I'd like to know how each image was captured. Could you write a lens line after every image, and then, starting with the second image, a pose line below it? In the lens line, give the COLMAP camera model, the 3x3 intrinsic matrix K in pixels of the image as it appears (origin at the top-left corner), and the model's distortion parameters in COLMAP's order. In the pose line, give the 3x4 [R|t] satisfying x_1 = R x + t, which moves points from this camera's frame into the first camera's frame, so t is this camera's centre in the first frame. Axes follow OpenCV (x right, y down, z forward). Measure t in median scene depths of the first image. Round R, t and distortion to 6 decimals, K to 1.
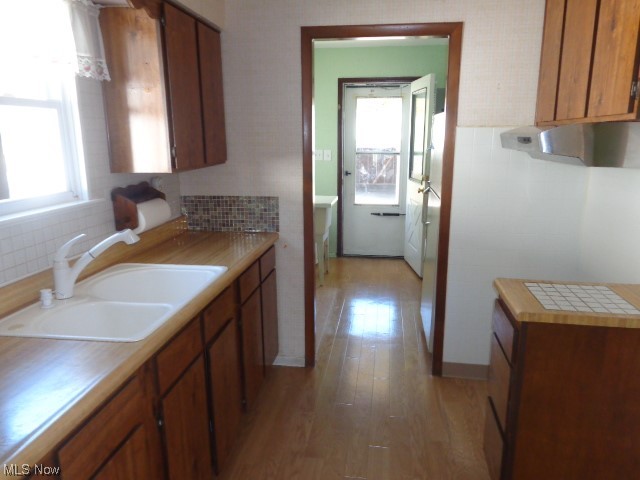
lens RADIAL K [[479.0, 0, 319.9], [0, 479.0, 240.4], [0, 0, 1]] dist [-0.006200, 0.003353]
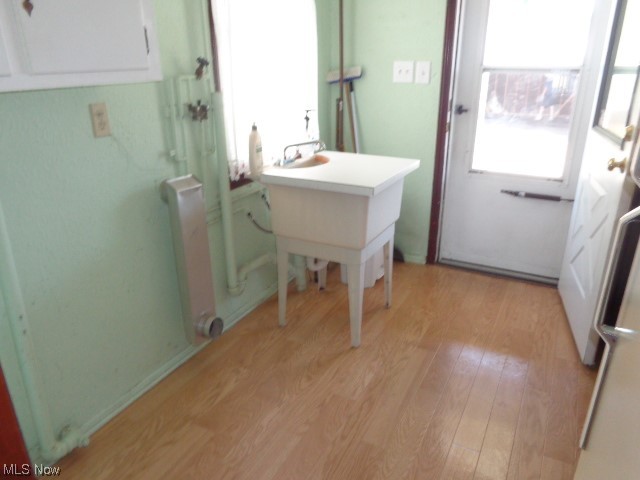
lens RADIAL K [[479.0, 0, 322.2], [0, 479.0, 237.2], [0, 0, 1]] dist [-0.006200, 0.003353]
pose [[0.943945, 0.118442, -0.308121, 0.090951], [-0.071583, 0.984648, 0.159200, -0.076352], [0.322247, -0.128219, 0.937932, 0.453251]]
